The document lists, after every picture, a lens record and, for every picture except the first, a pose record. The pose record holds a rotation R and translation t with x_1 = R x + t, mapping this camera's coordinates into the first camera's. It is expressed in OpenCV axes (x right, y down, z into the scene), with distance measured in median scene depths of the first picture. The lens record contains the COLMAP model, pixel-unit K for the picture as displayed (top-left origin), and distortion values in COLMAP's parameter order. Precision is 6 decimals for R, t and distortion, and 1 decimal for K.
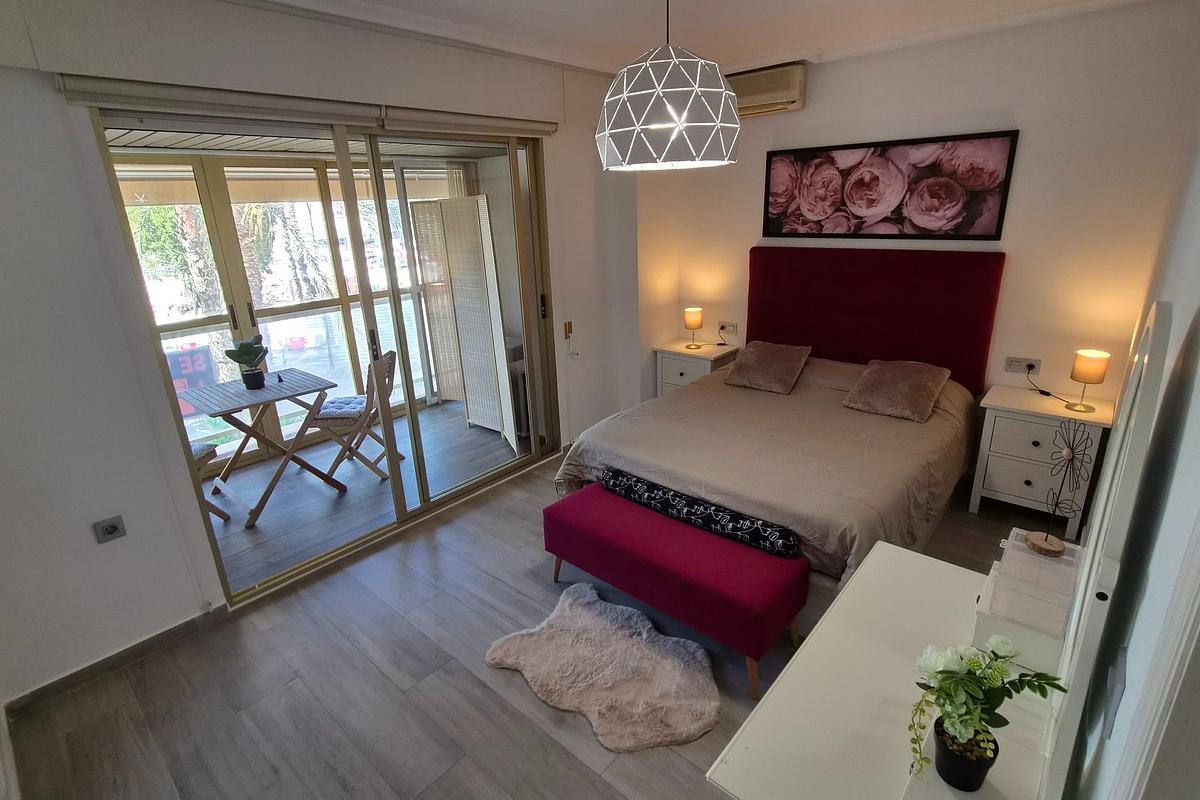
lens RADIAL K [[582.4, 0, 605.6], [0, 582.4, 400.0], [0, 0, 1]] dist [-0.001988, 0.000250]
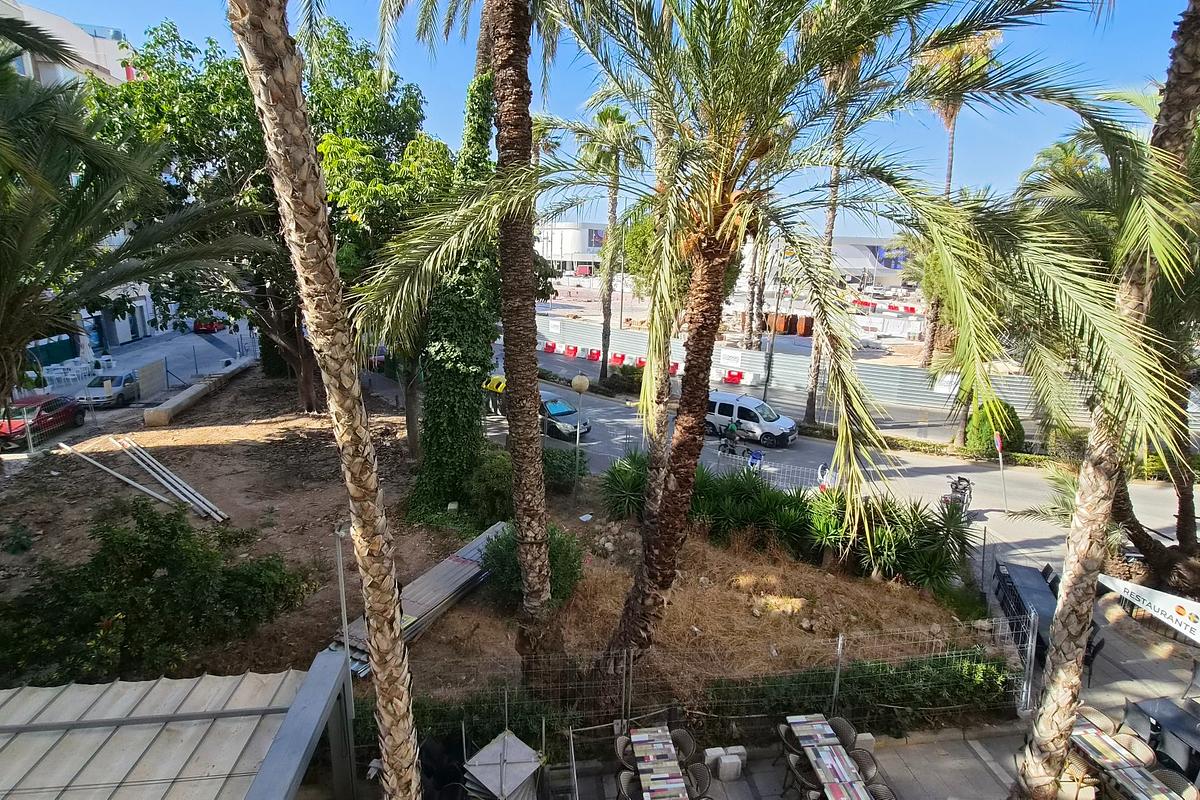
lens RADIAL K [[582.4, 0, 597.1], [0, 582.4, 391.4], [0, 0, 1]] dist [-0.001988, 0.000250]
pose [[0.736737, 0.200013, -0.645921, -0.649168], [-0.253931, 0.967172, 0.009857, -0.256686], [0.626688, 0.156758, 0.763341, 1.155361]]
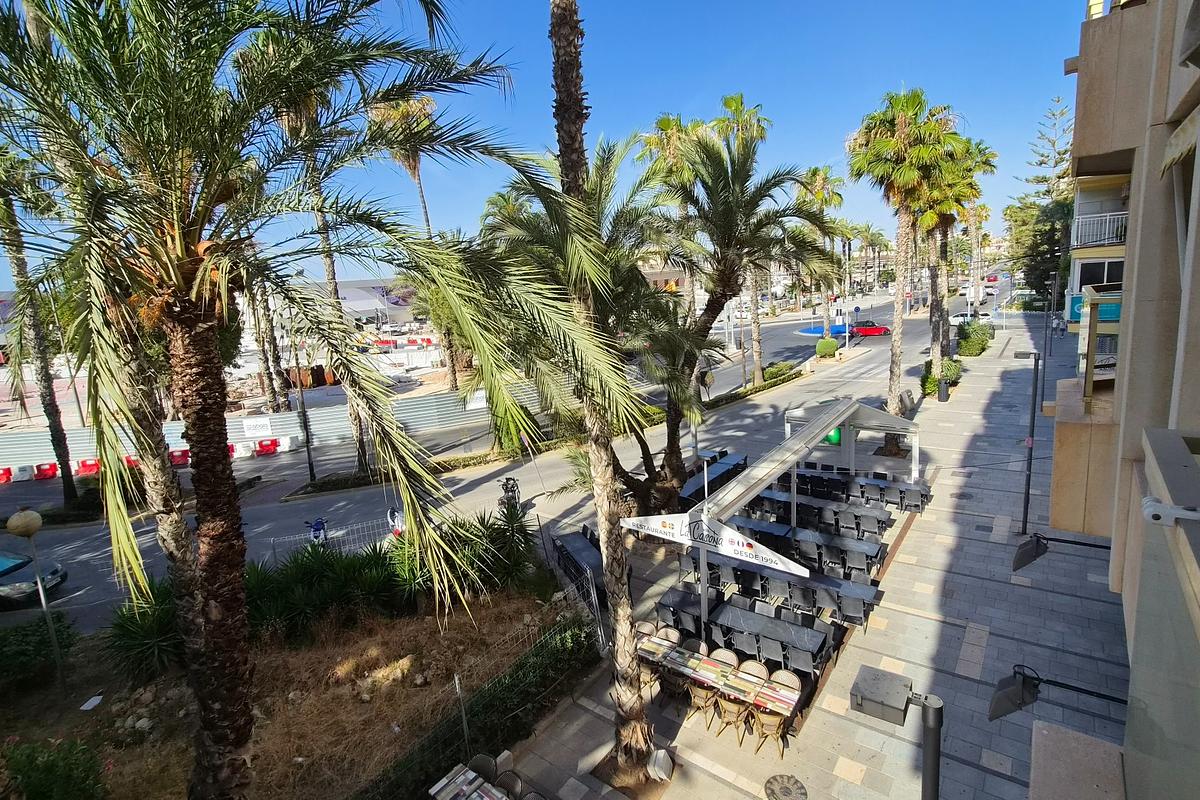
lens RADIAL K [[582.4, 0, 599.1], [0, 582.4, 389.9], [0, 0, 1]] dist [-0.001988, 0.000250]
pose [[0.997395, -0.062298, 0.036349, -0.690801], [0.066689, 0.988503, -0.135700, -0.305989], [-0.027478, 0.137771, 0.990083, 1.257732]]
